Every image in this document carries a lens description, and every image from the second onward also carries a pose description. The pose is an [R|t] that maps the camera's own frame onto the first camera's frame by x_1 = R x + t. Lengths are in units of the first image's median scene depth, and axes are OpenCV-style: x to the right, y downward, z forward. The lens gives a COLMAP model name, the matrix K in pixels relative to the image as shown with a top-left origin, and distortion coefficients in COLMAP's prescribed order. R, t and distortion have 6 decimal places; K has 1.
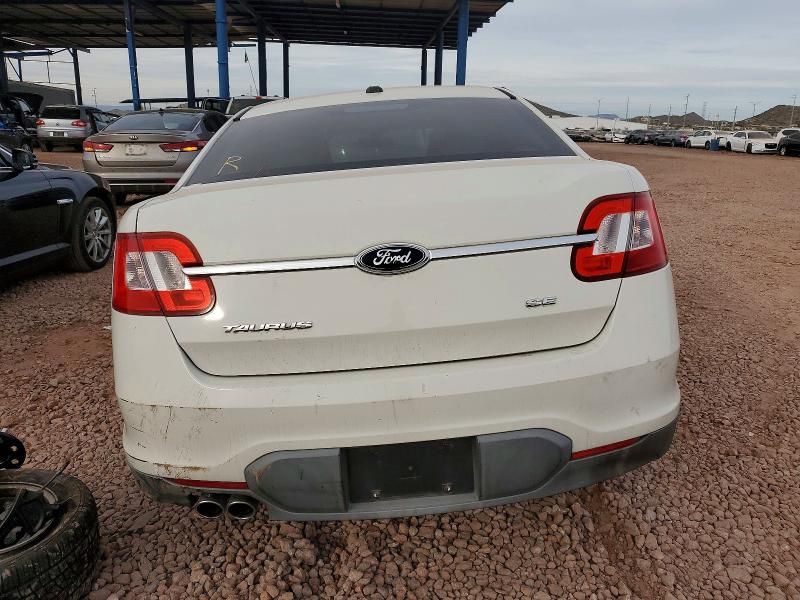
lens RADIAL K [[629.8, 0, 400.4], [0, 629.8, 302.4], [0, 0, 1]] dist [0.013930, 0.018758]
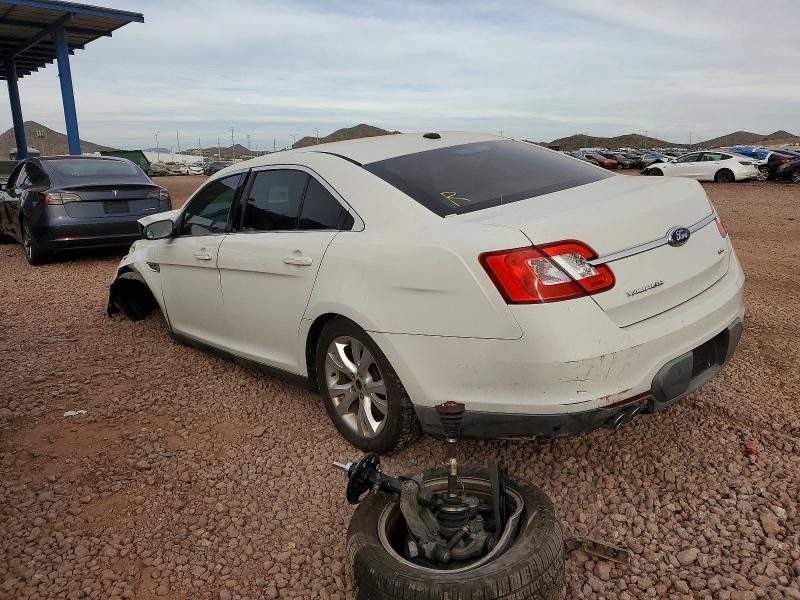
lens RADIAL K [[629.8, 0, 403.4], [0, 629.8, 298.7], [0, 0, 1]] dist [0.013930, 0.018758]
pose [[0.780549, -0.177592, 0.599337, -1.555710], [0.209820, 0.977602, 0.016417, -0.083709], [-0.588829, 0.112938, 0.800328, 0.087765]]
